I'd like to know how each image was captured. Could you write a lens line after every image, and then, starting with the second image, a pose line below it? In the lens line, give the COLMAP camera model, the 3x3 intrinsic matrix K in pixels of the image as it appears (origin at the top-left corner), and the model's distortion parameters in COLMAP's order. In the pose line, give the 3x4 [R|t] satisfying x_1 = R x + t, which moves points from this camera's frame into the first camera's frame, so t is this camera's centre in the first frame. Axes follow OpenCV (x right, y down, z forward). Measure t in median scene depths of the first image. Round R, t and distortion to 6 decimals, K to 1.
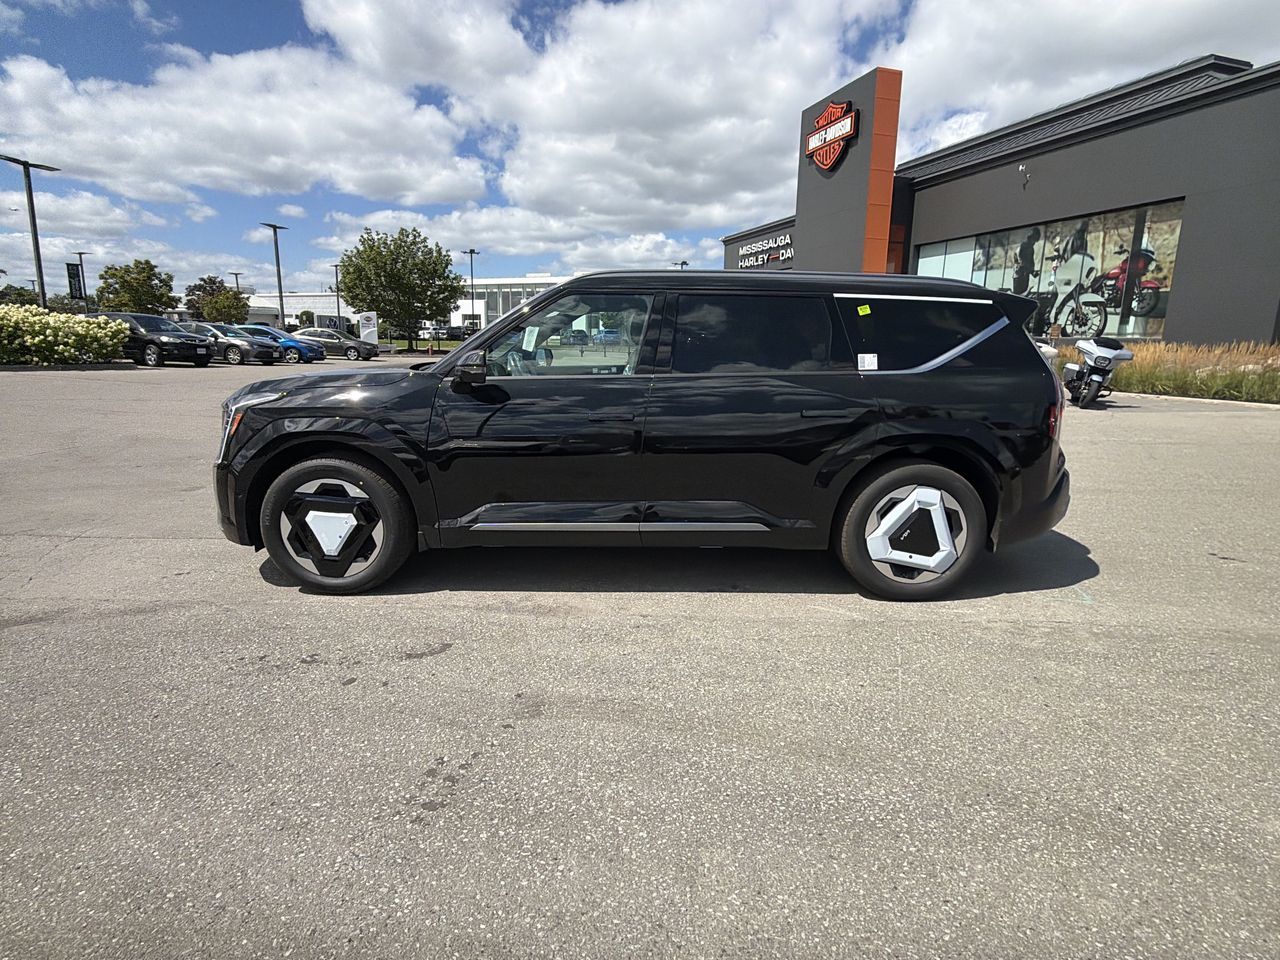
lens RADIAL K [[678.6, 0, 639.8], [0, 678.6, 471.5], [0, 0, 1]] dist [-0.002580, 0.002399]
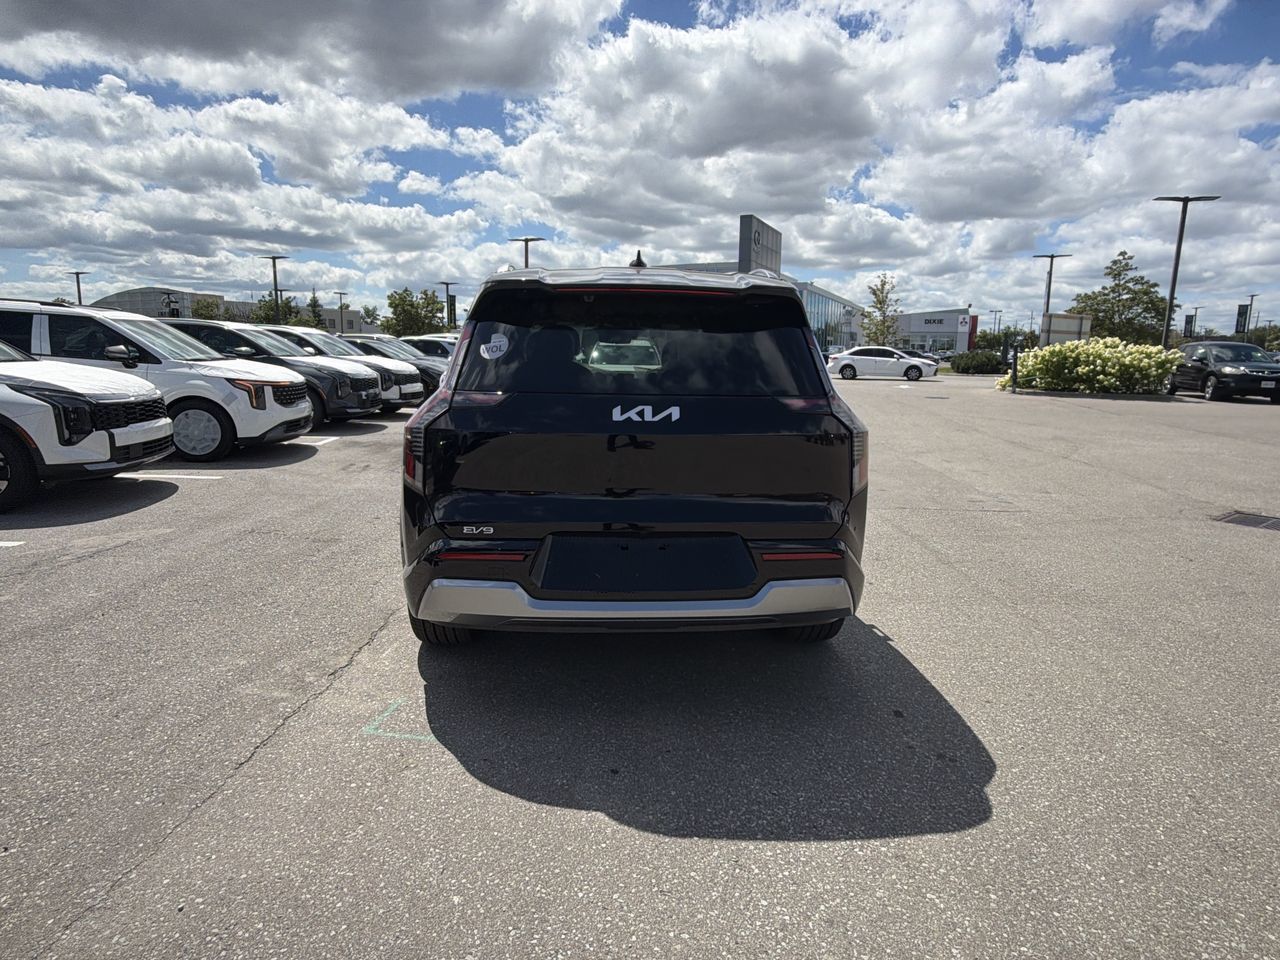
lens RADIAL K [[753.4, 0, 640.8], [0, 753.4, 492.9], [0, 0, 1]] dist [0.000117, 0.000018]
pose [[0.059976, 0.163189, -0.984770, 0.237096], [-0.200411, 0.968427, 0.148275, -0.033711], [0.977874, 0.188466, 0.090787, 0.199813]]
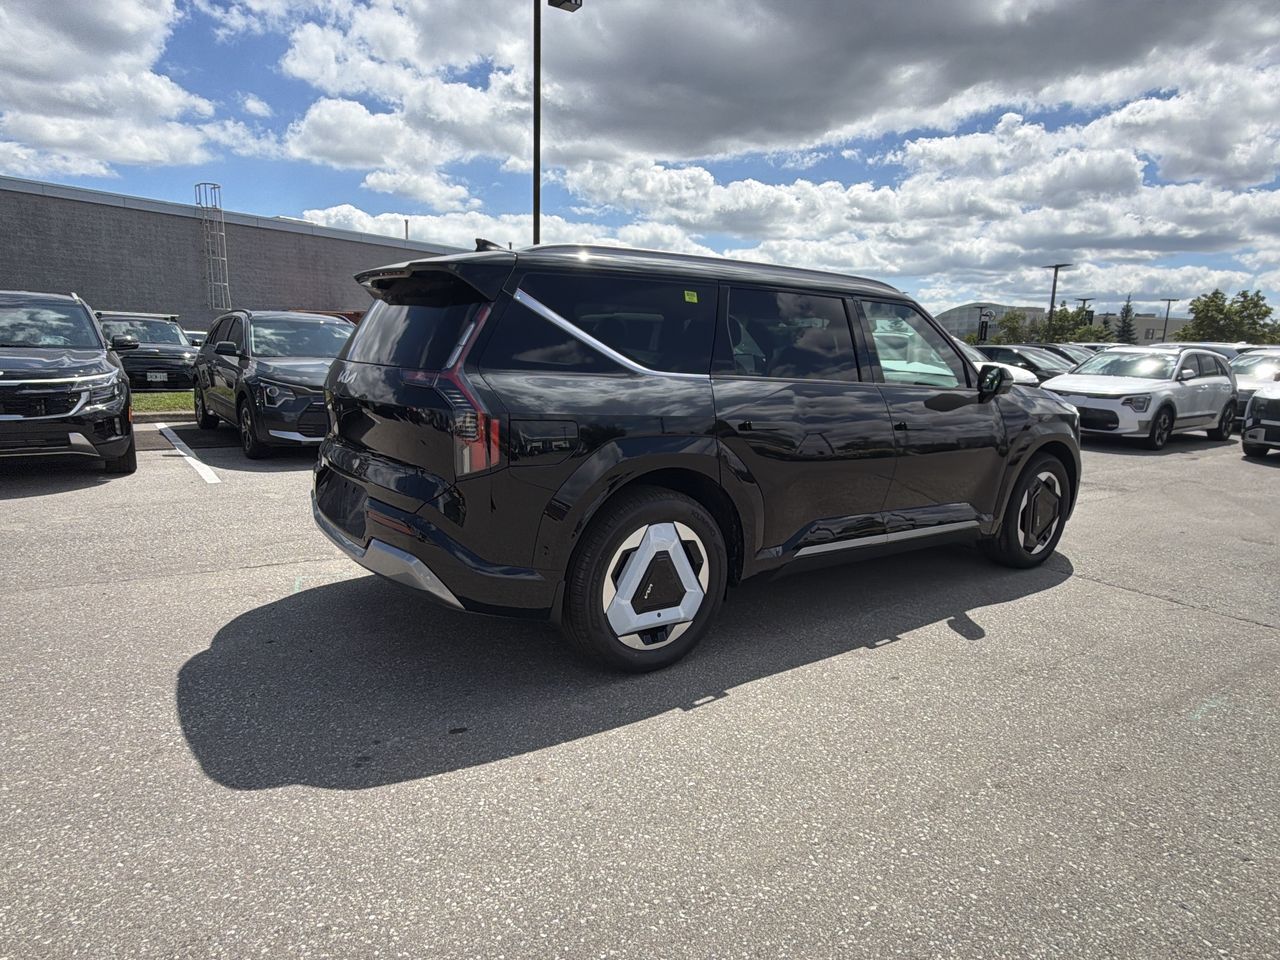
lens RADIAL K [[753.4, 0, 637.3], [0, 753.4, 480.4], [0, 0, 1]] dist [0.000117, 0.000018]
pose [[-0.812883, 0.057266, -0.579605, 0.155843], [-0.155788, 0.937516, 0.311118, -0.064638], [0.561205, 0.343198, -0.753169, 0.361153]]
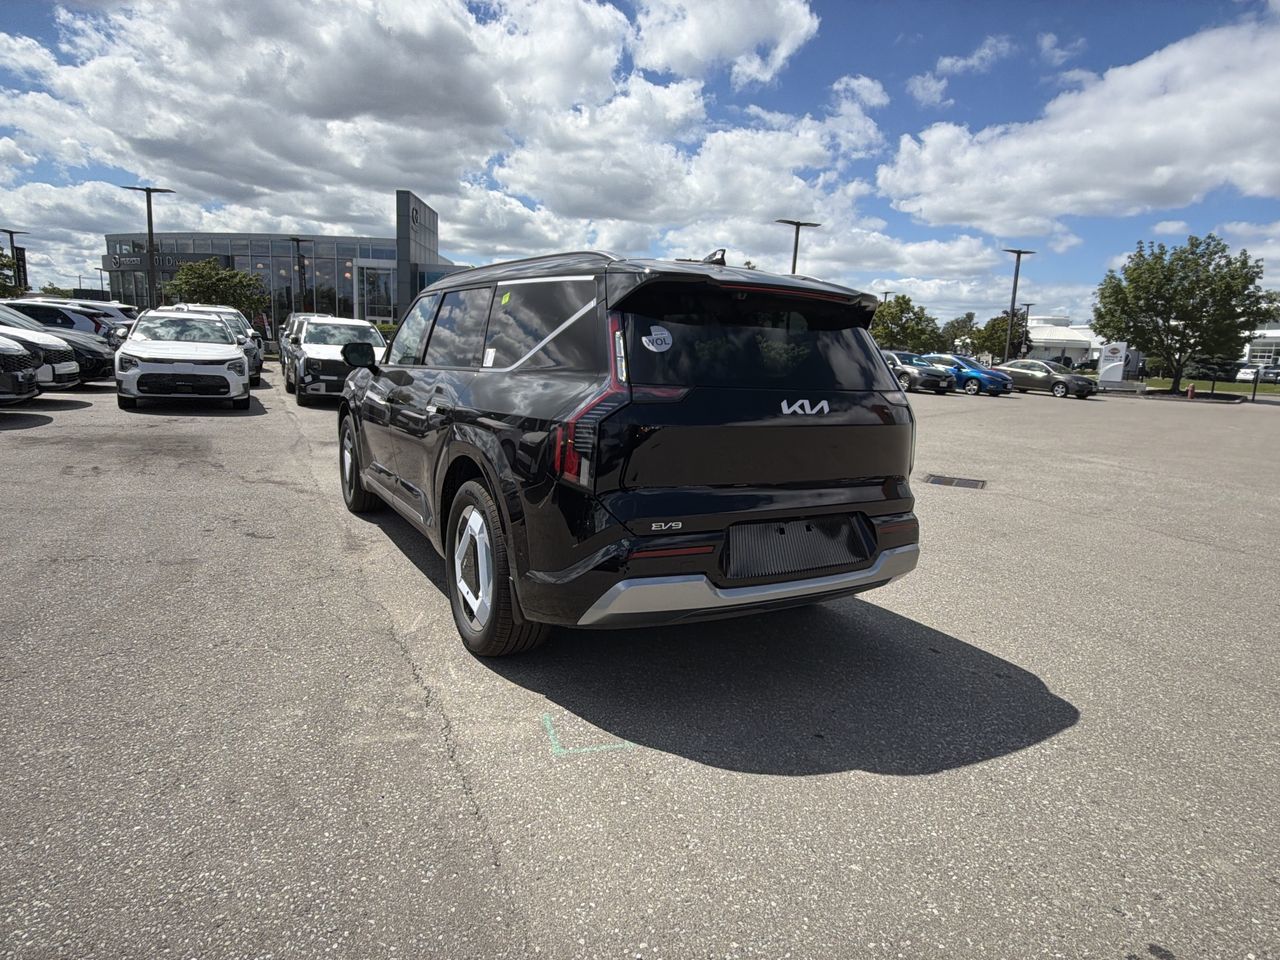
lens RADIAL K [[753.4, 0, 643.1], [0, 753.4, 488.6], [0, 0, 1]] dist [0.000117, 0.000018]
pose [[0.500437, 0.162181, -0.850447, 0.215630], [-0.200421, 0.977316, 0.068439, -0.017495], [0.842256, 0.136198, 0.521590, 0.117799]]
